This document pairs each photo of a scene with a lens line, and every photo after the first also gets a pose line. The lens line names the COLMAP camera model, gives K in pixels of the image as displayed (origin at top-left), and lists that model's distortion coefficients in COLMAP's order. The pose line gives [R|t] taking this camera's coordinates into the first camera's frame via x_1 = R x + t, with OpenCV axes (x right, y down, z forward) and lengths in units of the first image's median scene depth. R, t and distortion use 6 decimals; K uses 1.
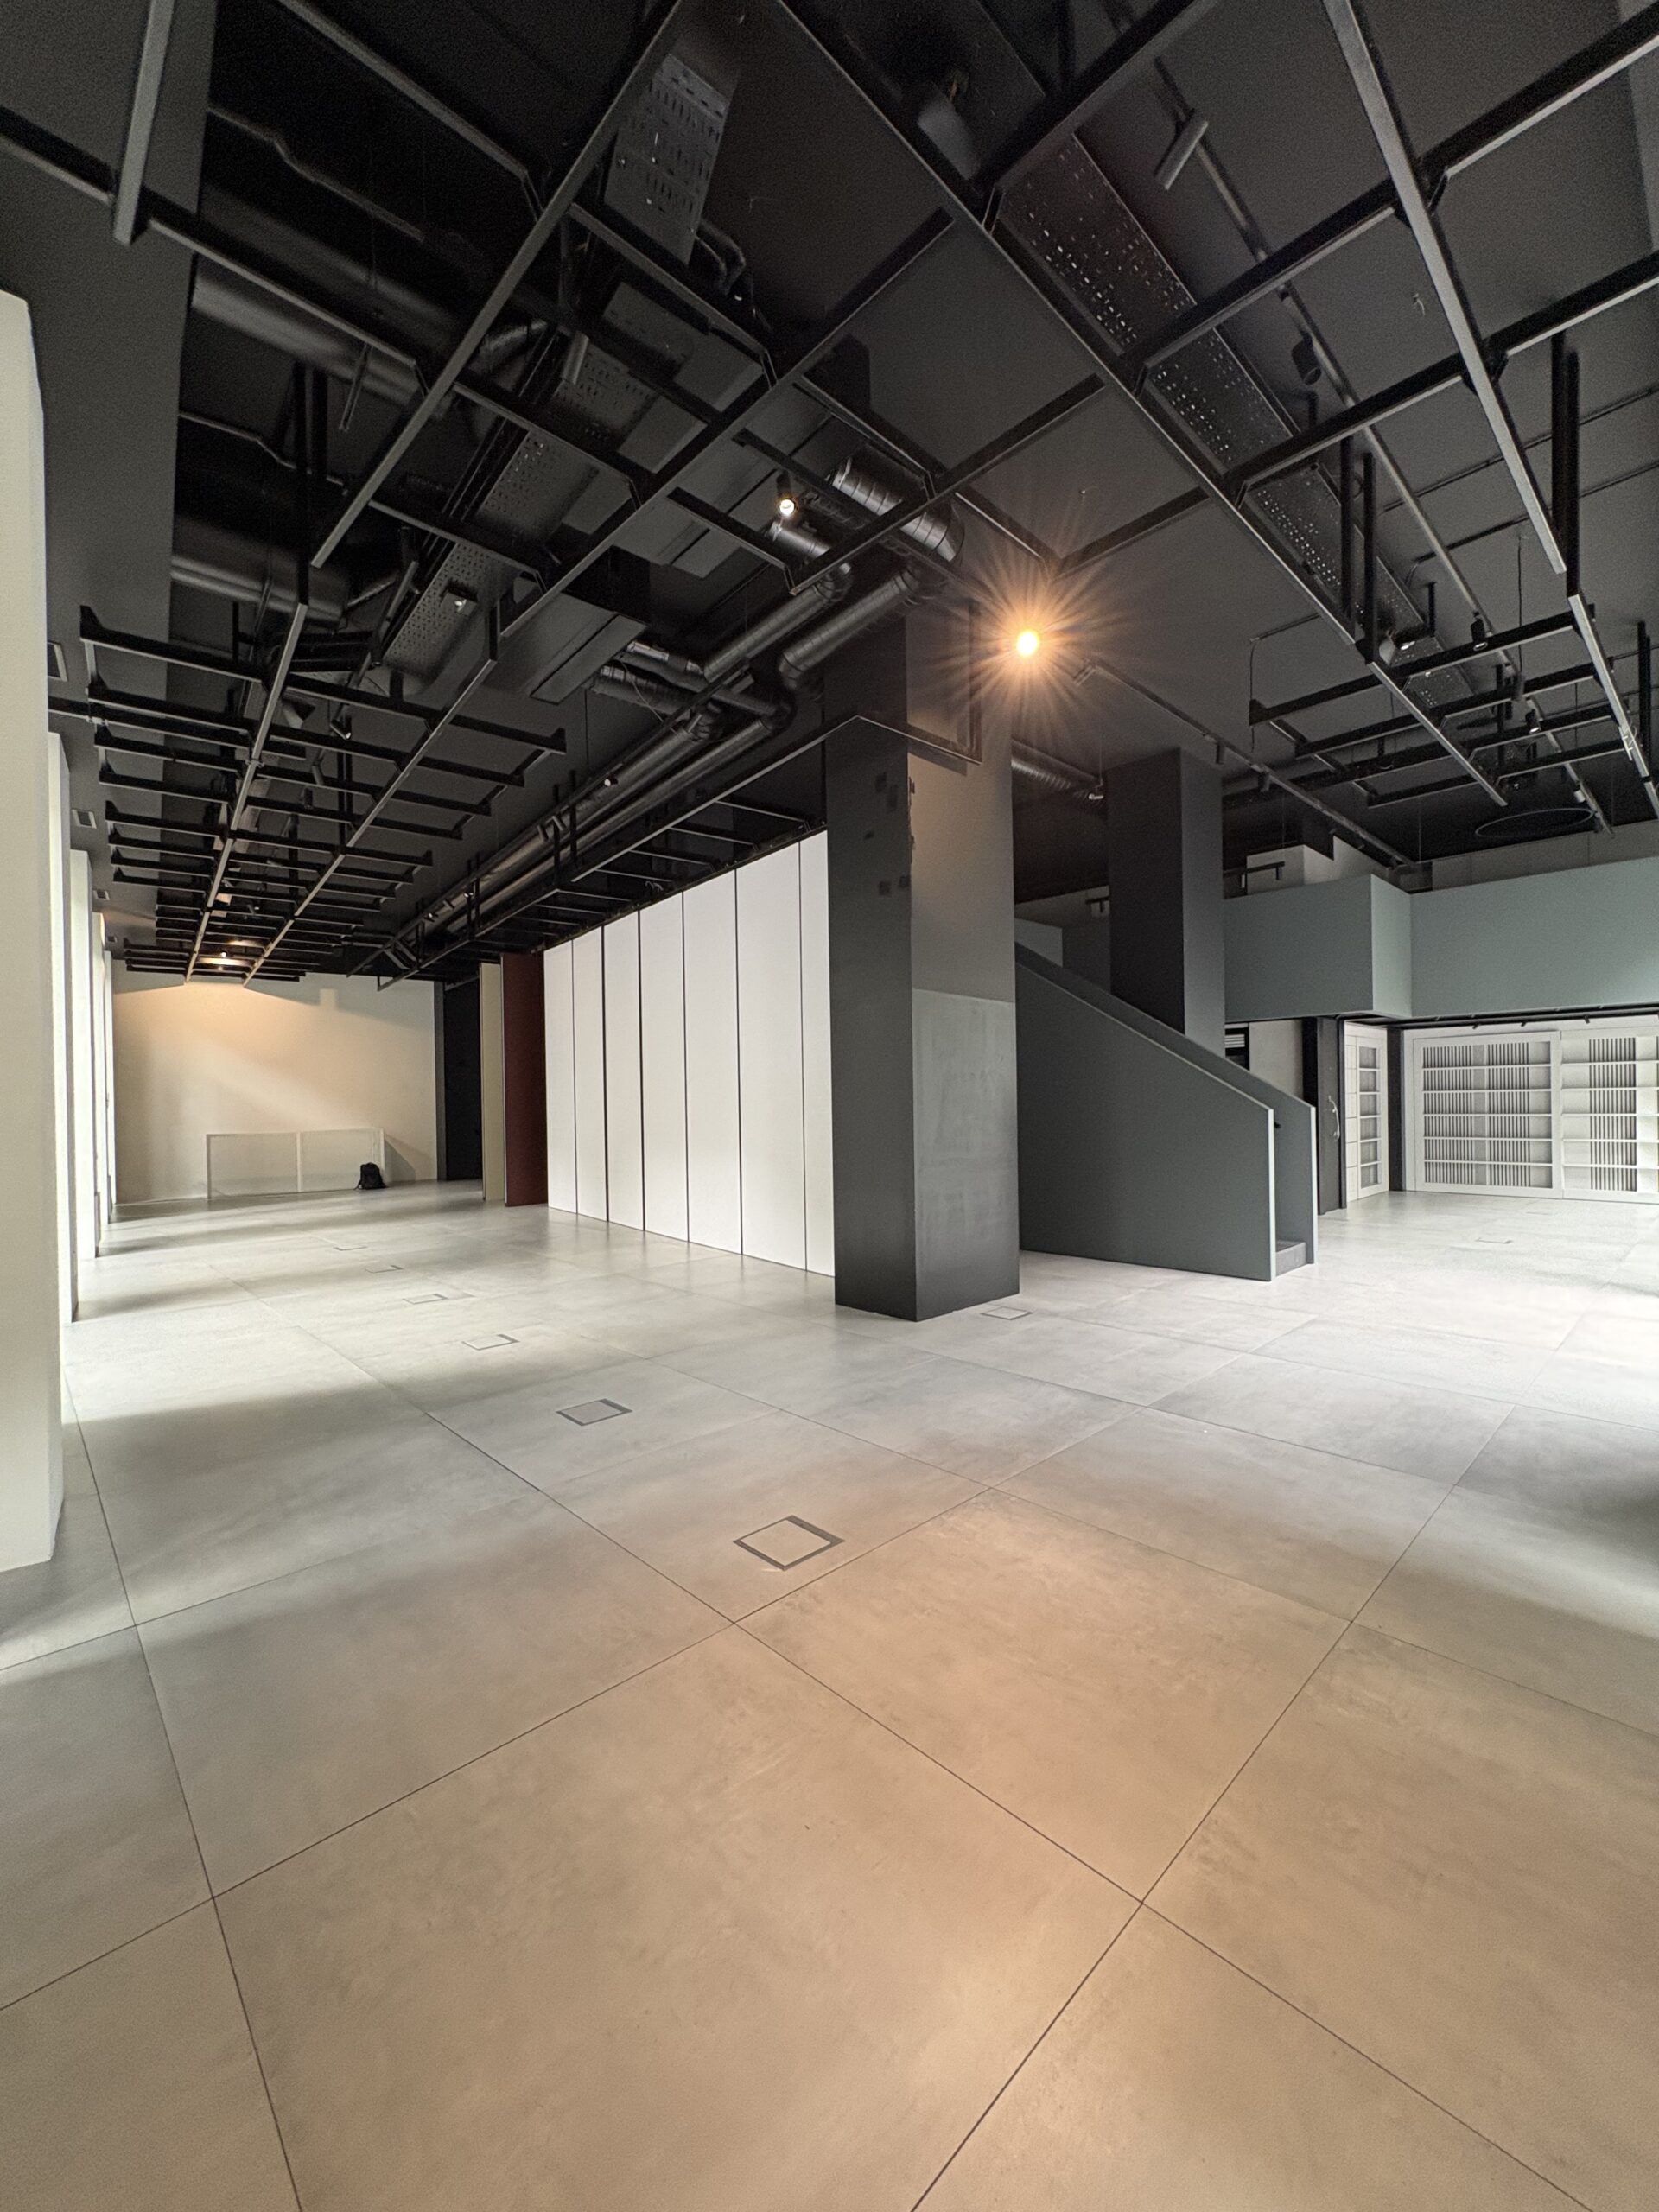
lens RADIAL K [[883.2, 0, 829.3], [0, 883.2, 1104.3], [0, 0, 1]] dist [-0.000461, 0.001210]
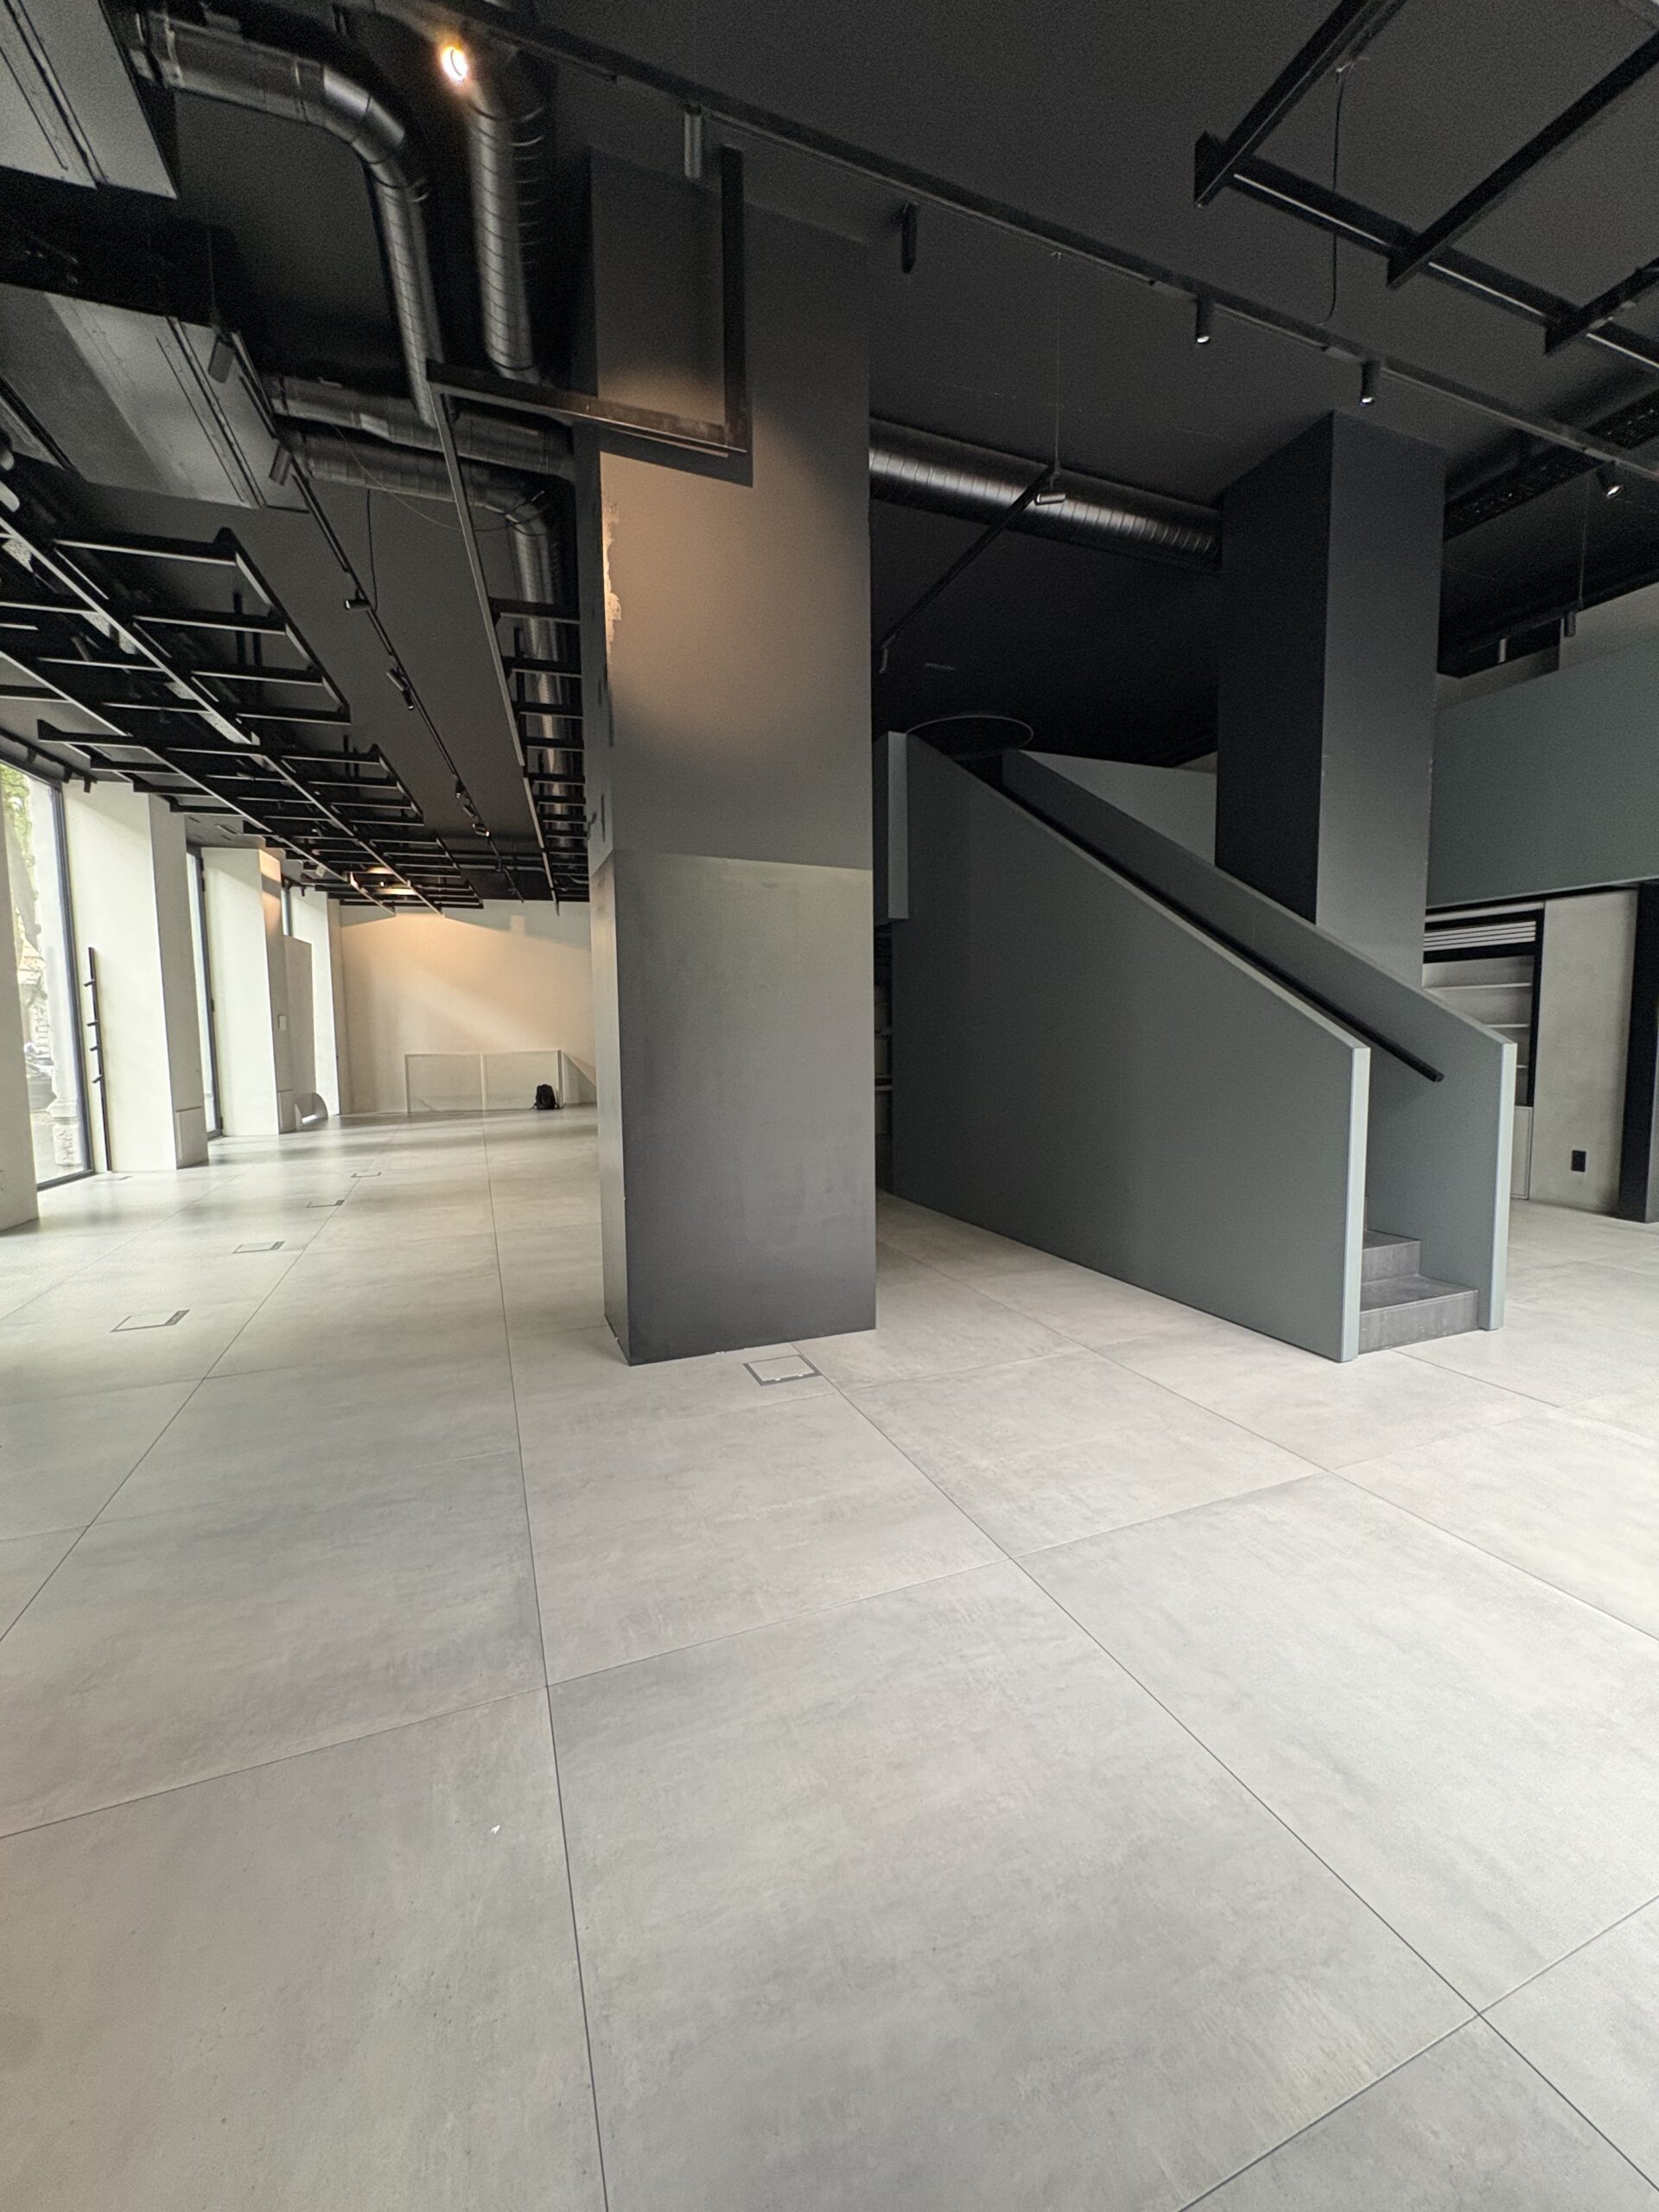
lens RADIAL K [[880.8, 0, 827.0], [0, 880.8, 1107.2], [0, 0, 1]] dist [0.000157, 0.000225]
pose [[0.929096, 0.038079, -0.367874, 0.241455], [-0.004617, 0.995802, 0.091416, -0.003629], [0.369811, -0.083236, 0.925371, 0.236456]]
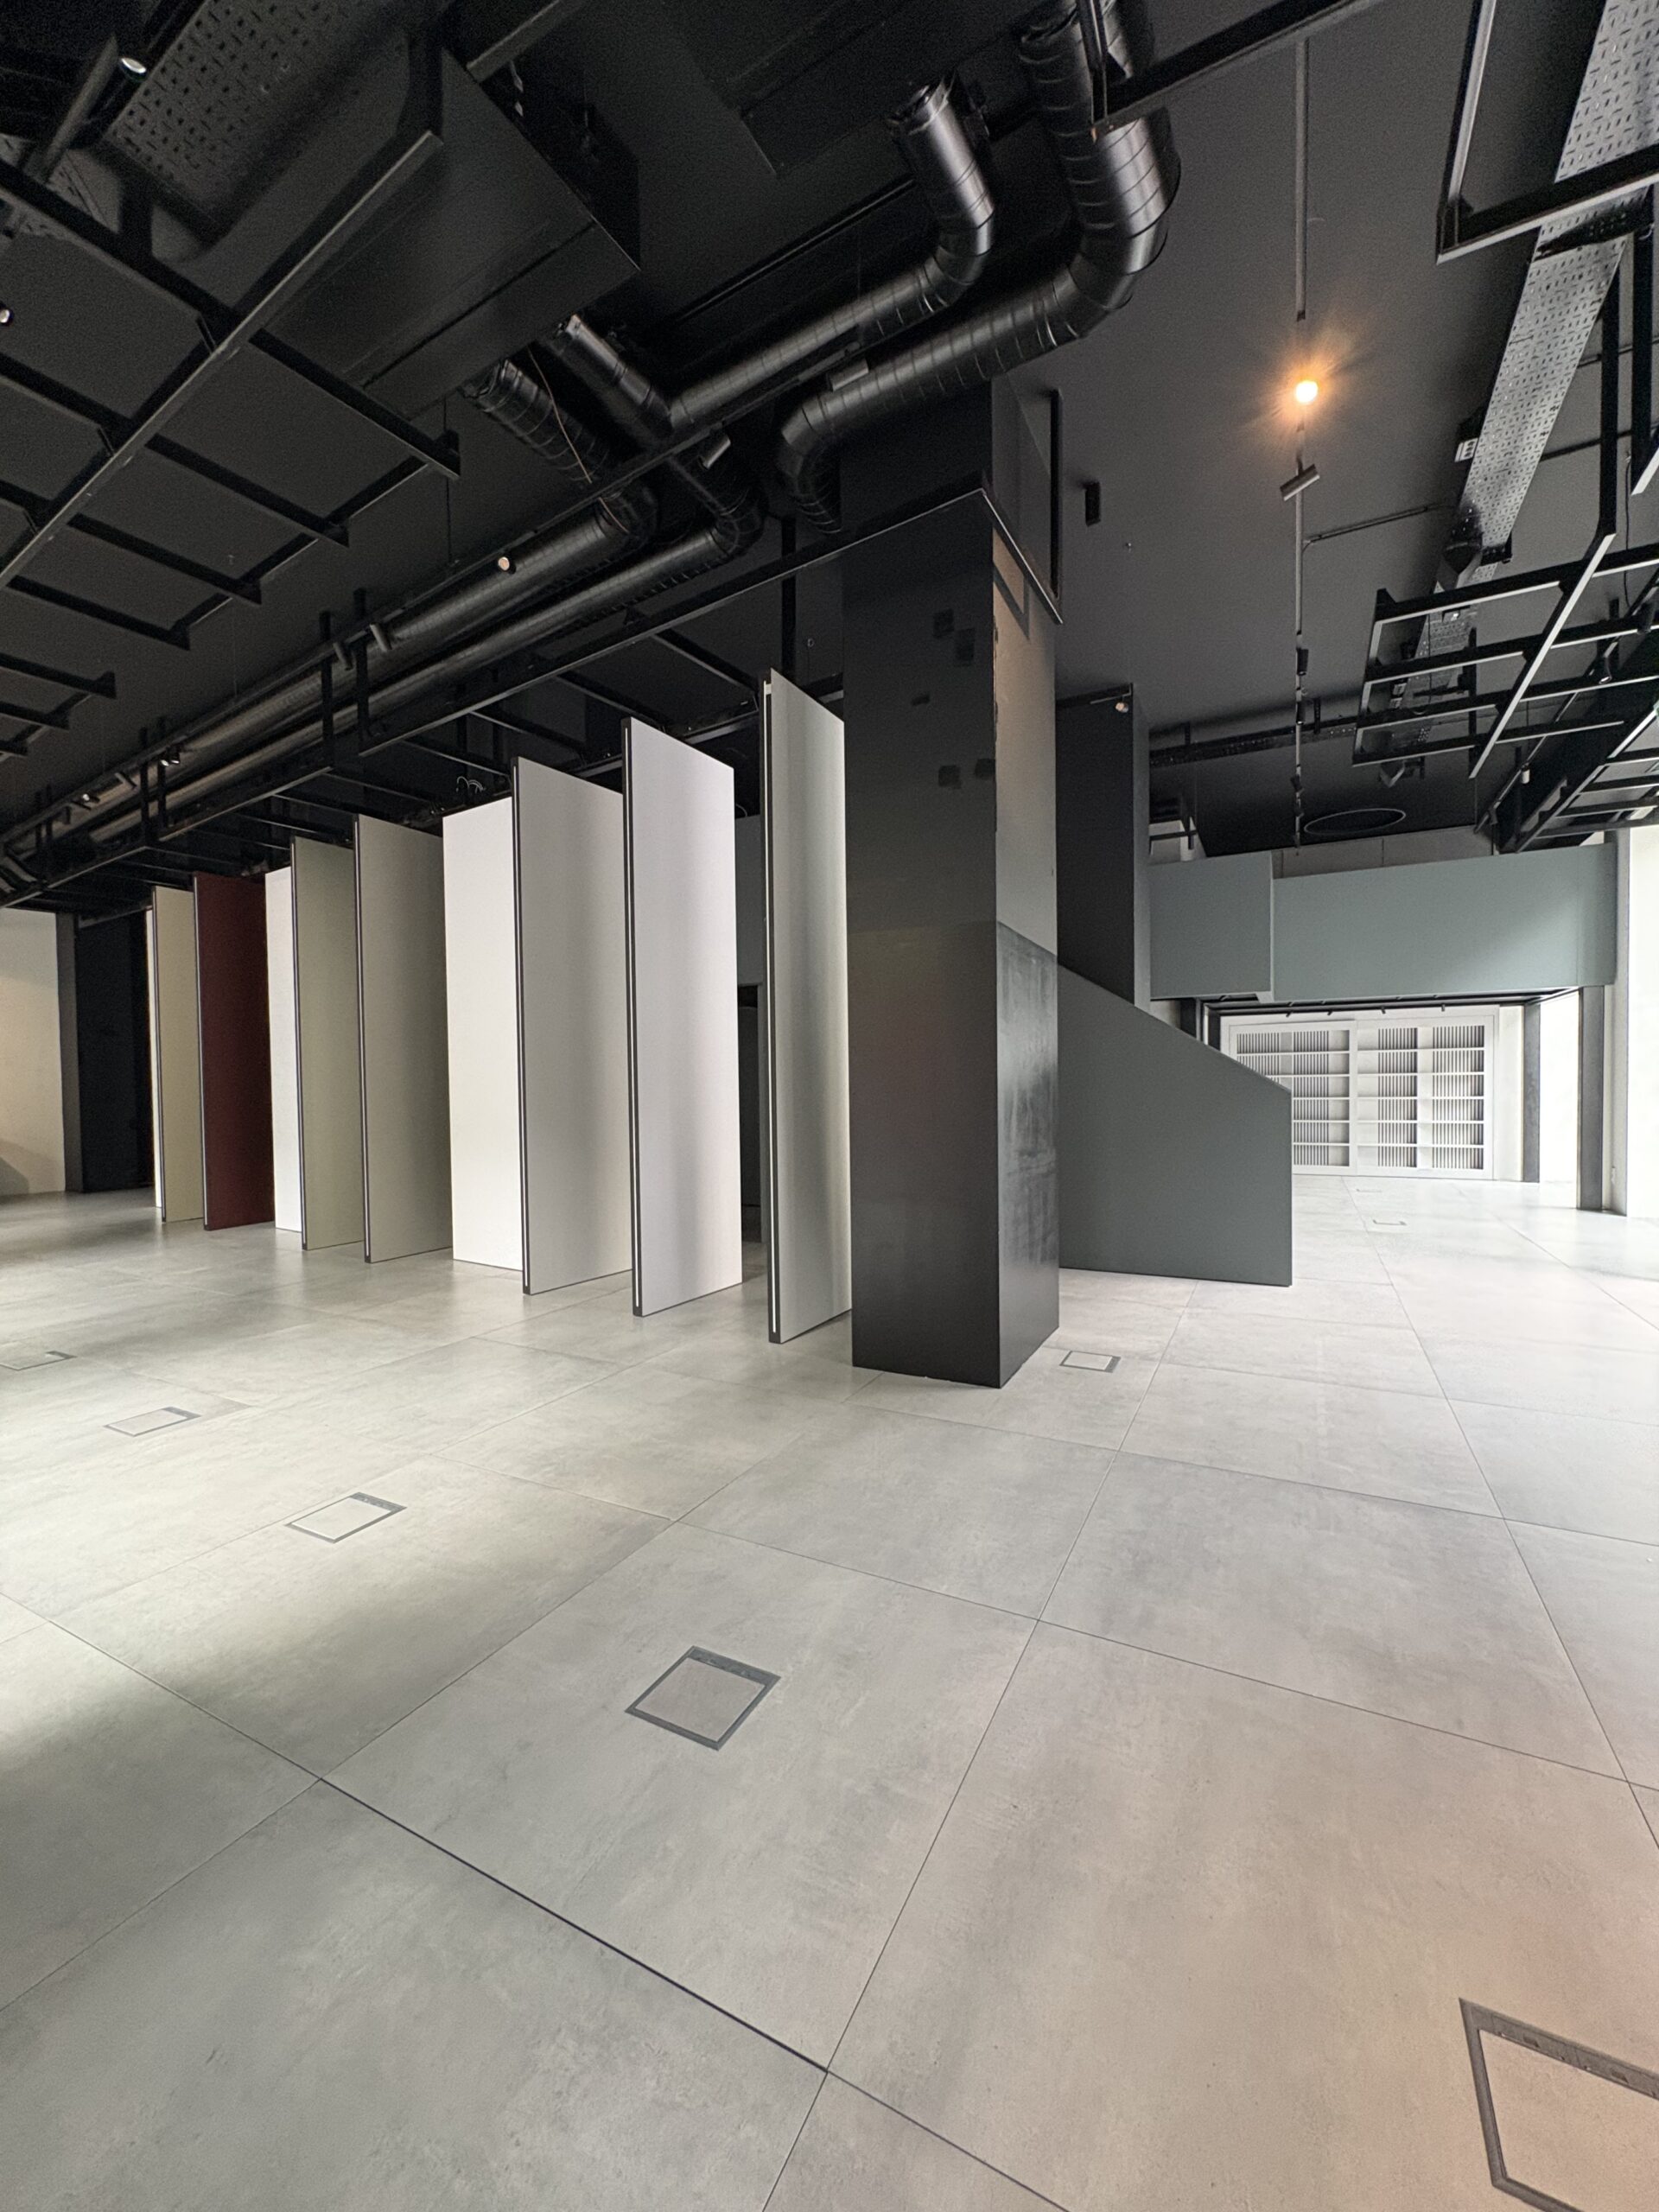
lens RADIAL K [[883.2, 0, 829.3], [0, 883.2, 1104.3], [0, 0, 1]] dist [-0.000461, 0.001210]
pose [[0.947638, -0.004323, 0.319318, -0.132866], [-0.000878, 0.999869, 0.016143, 0.002667], [-0.319346, -0.015578, 0.947510, 0.189904]]
